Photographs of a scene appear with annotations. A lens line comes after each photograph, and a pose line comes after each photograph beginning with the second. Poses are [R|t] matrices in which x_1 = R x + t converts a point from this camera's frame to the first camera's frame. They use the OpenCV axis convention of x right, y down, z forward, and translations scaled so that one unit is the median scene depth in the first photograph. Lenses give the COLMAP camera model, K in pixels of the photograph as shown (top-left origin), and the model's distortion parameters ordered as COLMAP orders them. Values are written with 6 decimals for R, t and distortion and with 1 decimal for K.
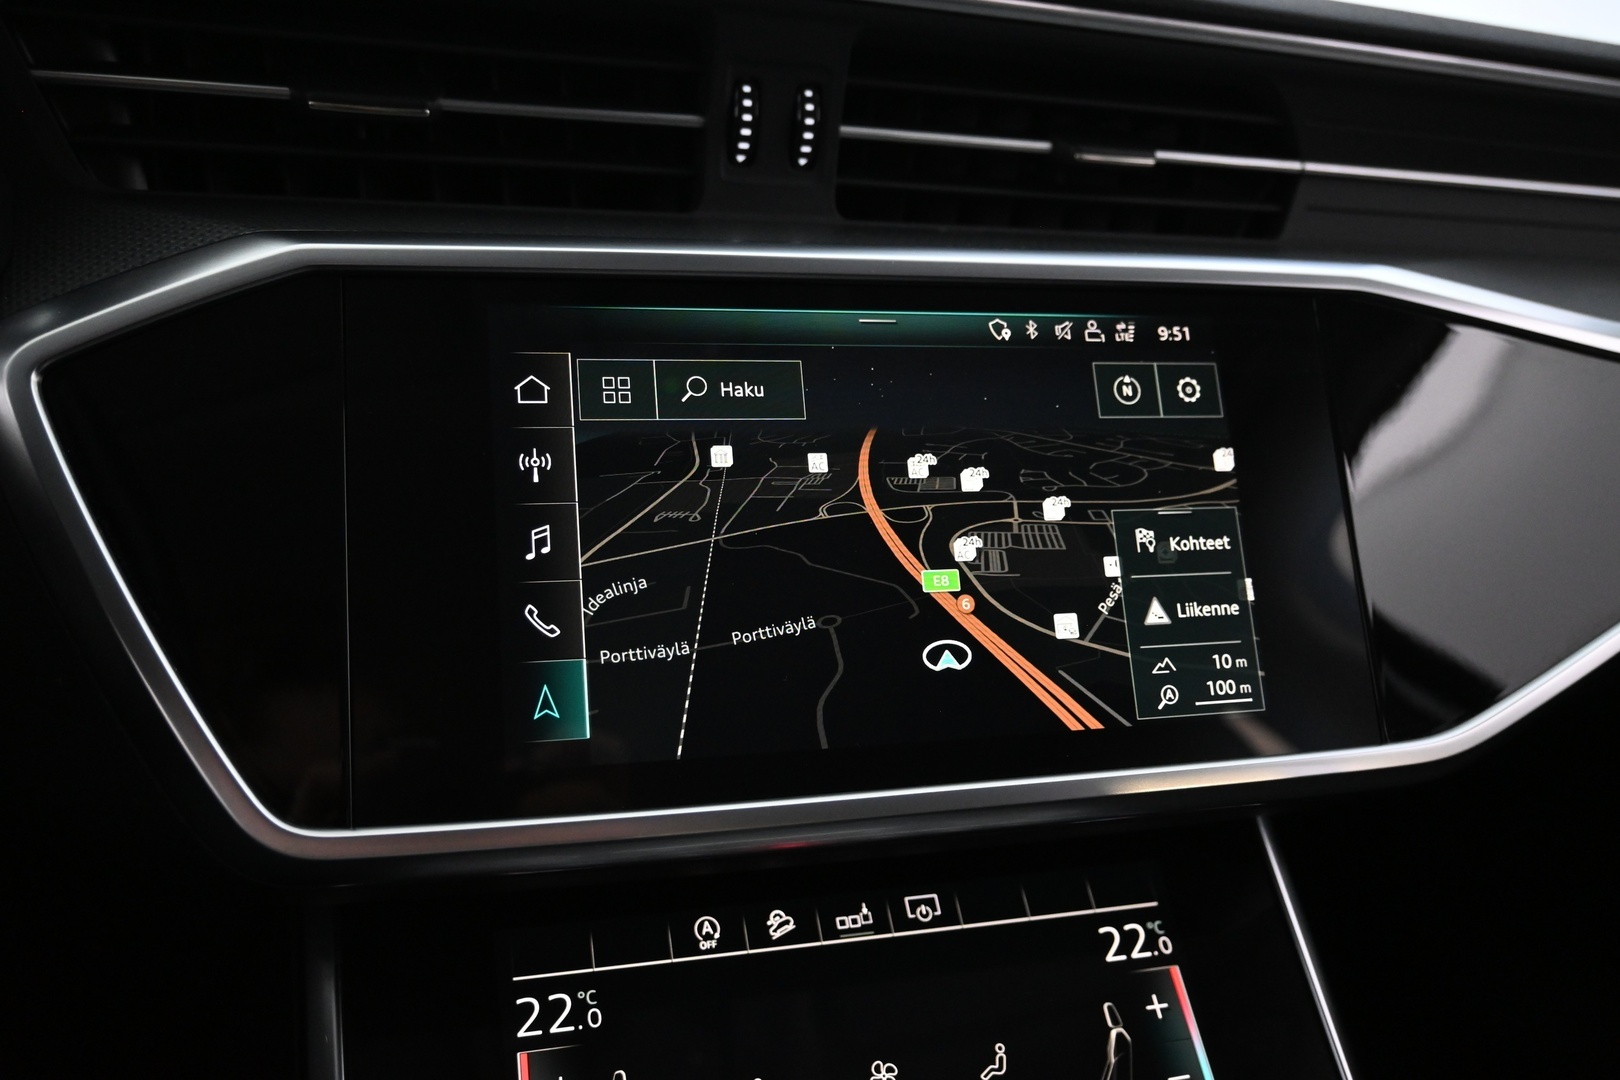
lens RADIAL K [[1370.9, 0, 813.6], [0, 1370.9, 532.3], [0, 0, 1]] dist [-0.005036, 0.006843]
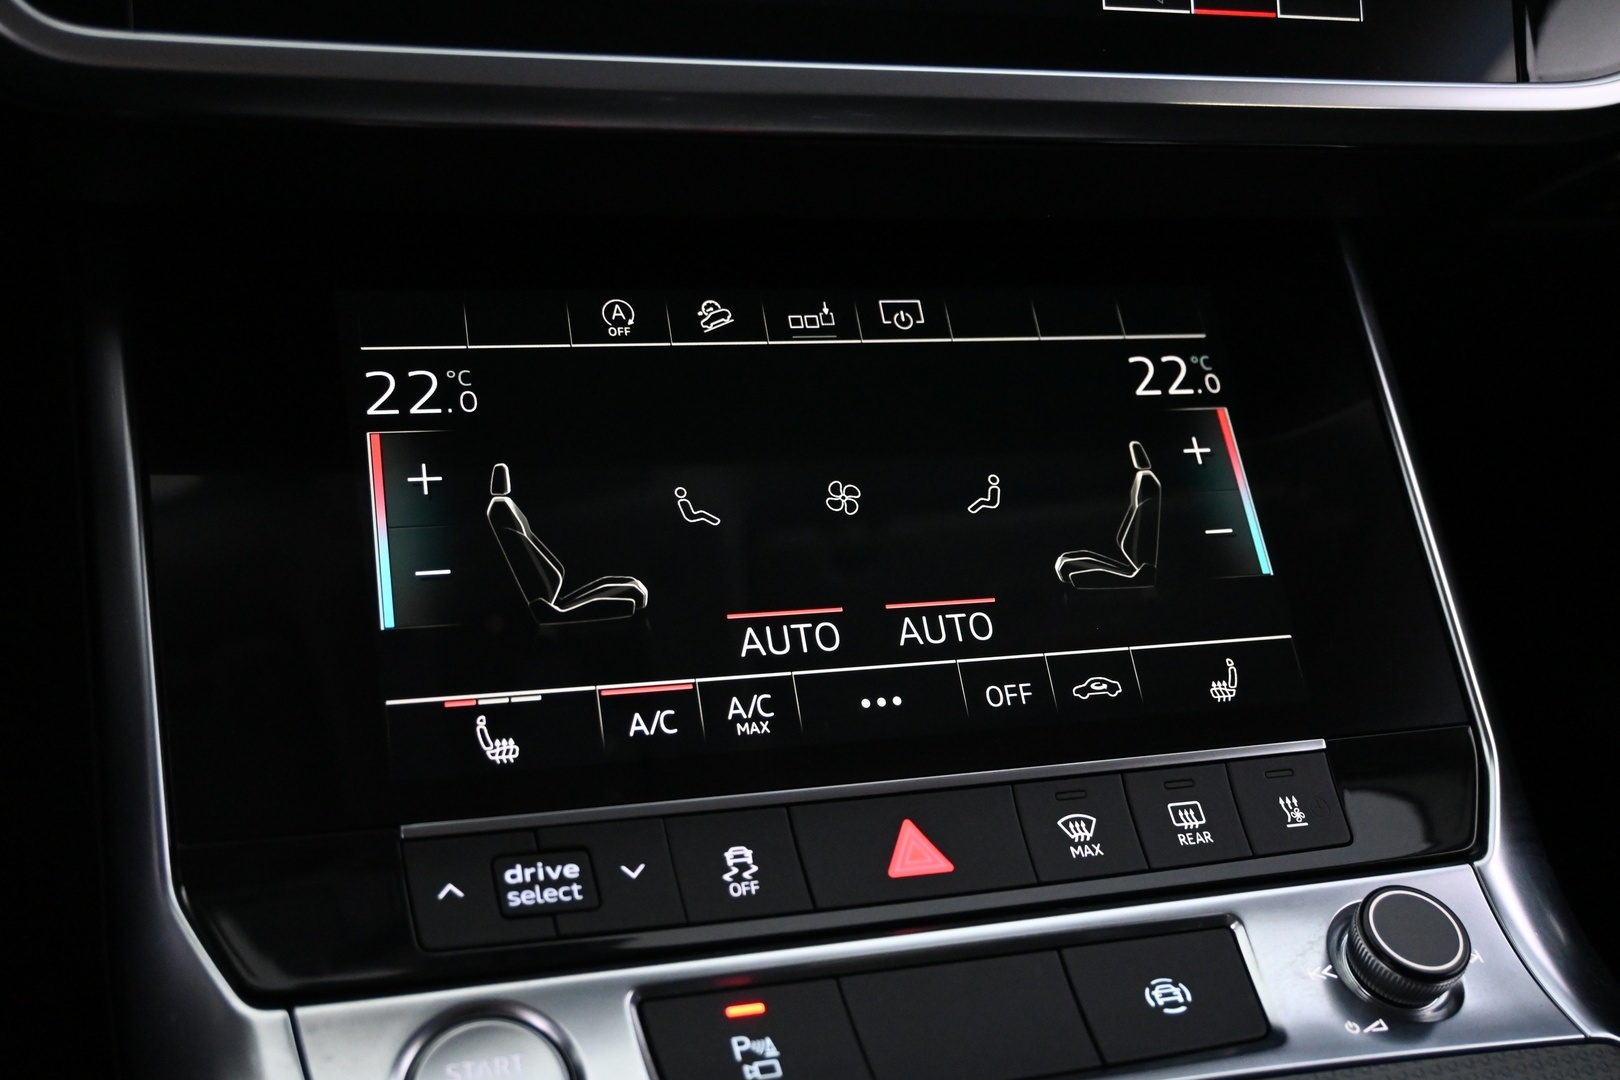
lens RADIAL K [[1748.3, 0, 810.0], [0, 1748.3, 540.0], [0, 0, 1]] dist [-0.007403, -0.000153]
pose [[0.999239, 0.029138, 0.025921, 0.007369], [-0.033107, 0.985076, 0.168905, 0.246093], [-0.020612, -0.169635, 0.985291, 0.019703]]
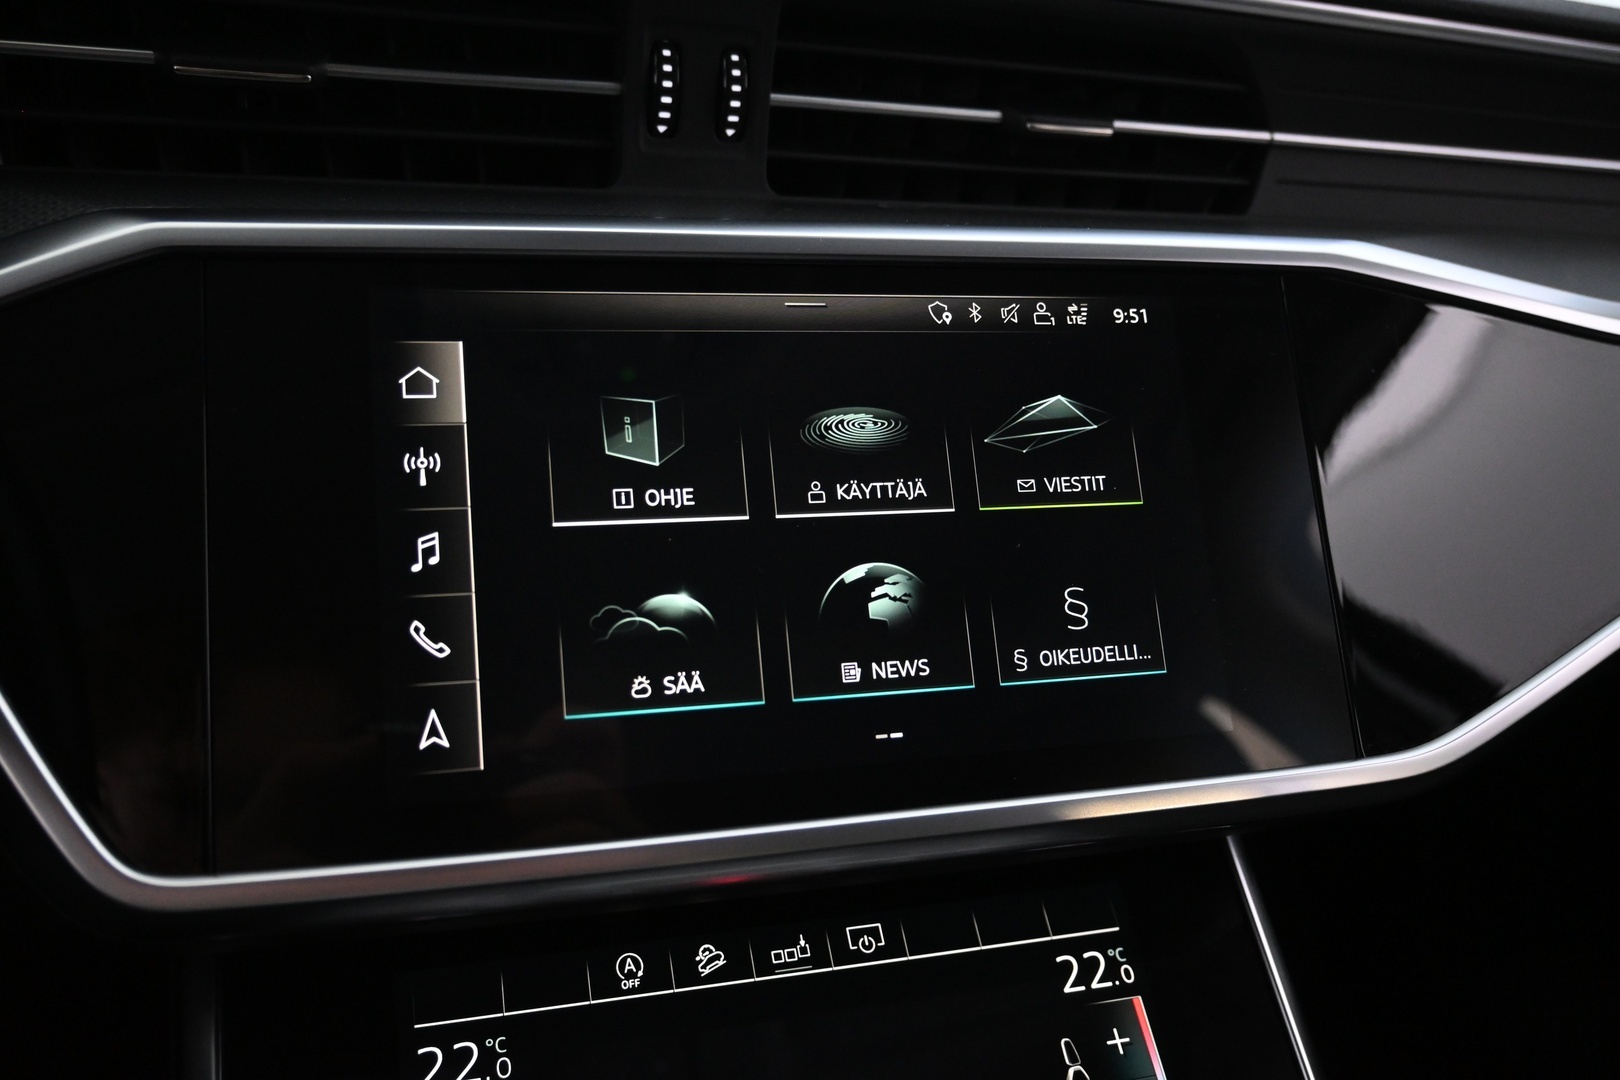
lens RADIAL K [[1370.9, 0, 813.6], [0, 1370.9, 532.3], [0, 0, 1]] dist [-0.005036, 0.006843]
pose [[0.999882, -0.009121, 0.012382, 0.037295], [0.009001, 0.999913, 0.009672, -0.010282], [-0.012470, -0.009560, 0.999877, 0.080052]]
